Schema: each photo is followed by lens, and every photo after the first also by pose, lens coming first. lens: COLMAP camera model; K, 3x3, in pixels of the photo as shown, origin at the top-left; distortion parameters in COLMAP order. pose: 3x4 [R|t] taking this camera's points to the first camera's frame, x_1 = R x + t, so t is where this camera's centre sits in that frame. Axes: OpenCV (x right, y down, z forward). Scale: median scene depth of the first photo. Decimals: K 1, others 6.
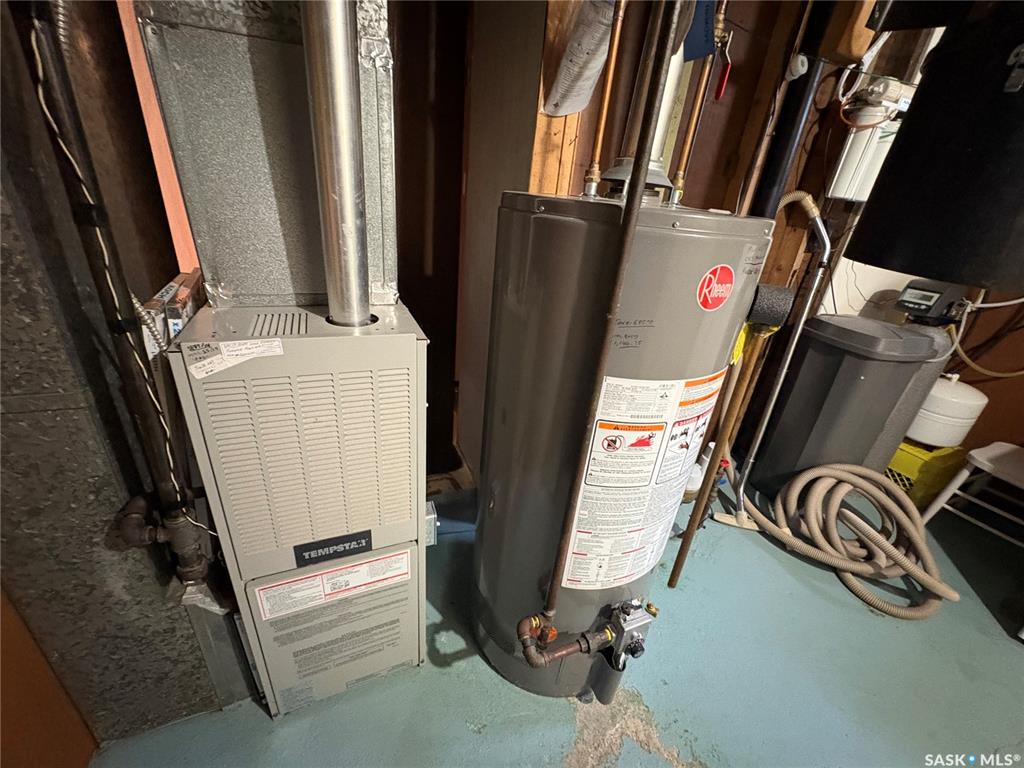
lens RADIAL K [[406.2, 0, 512.8], [0, 406.2, 384.2], [0, 0, 1]] dist [0.000002, -0.000438]
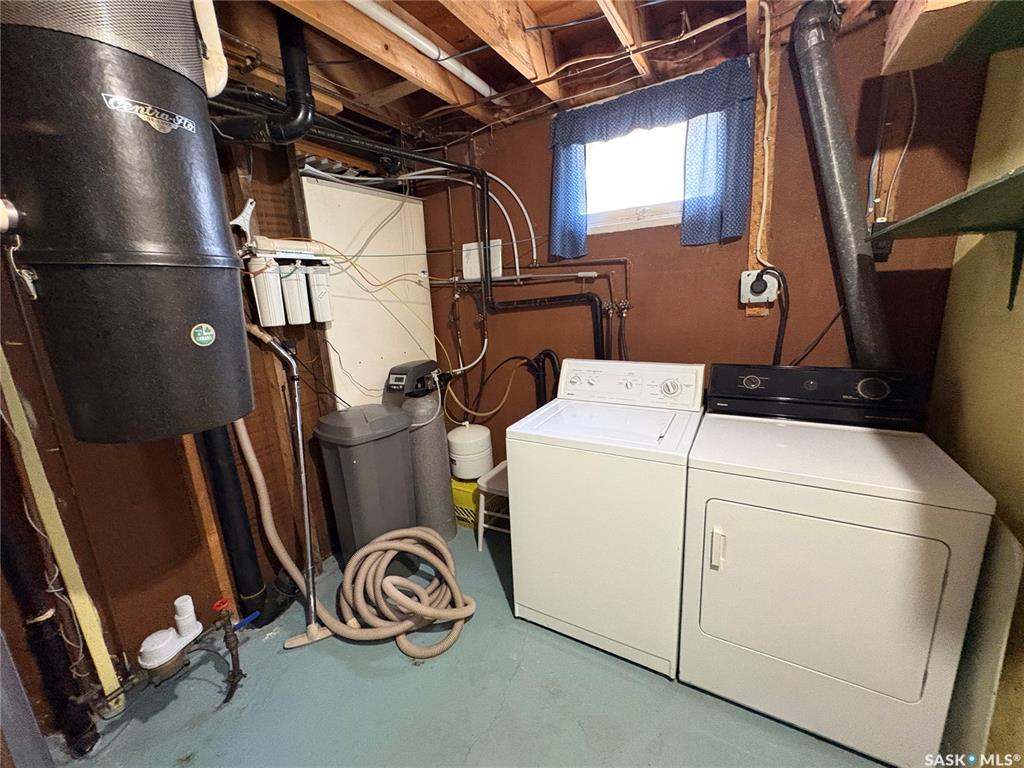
lens RADIAL K [[406.2, 0, 512.8], [0, 406.2, 384.2], [0, 0, 1]] dist [0.000002, -0.000438]
pose [[0.798676, -0.260060, 0.542665, 0.597148], [0.362801, 0.927564, -0.089444, 0.040922], [-0.480096, 0.268316, 0.835173, -0.220066]]
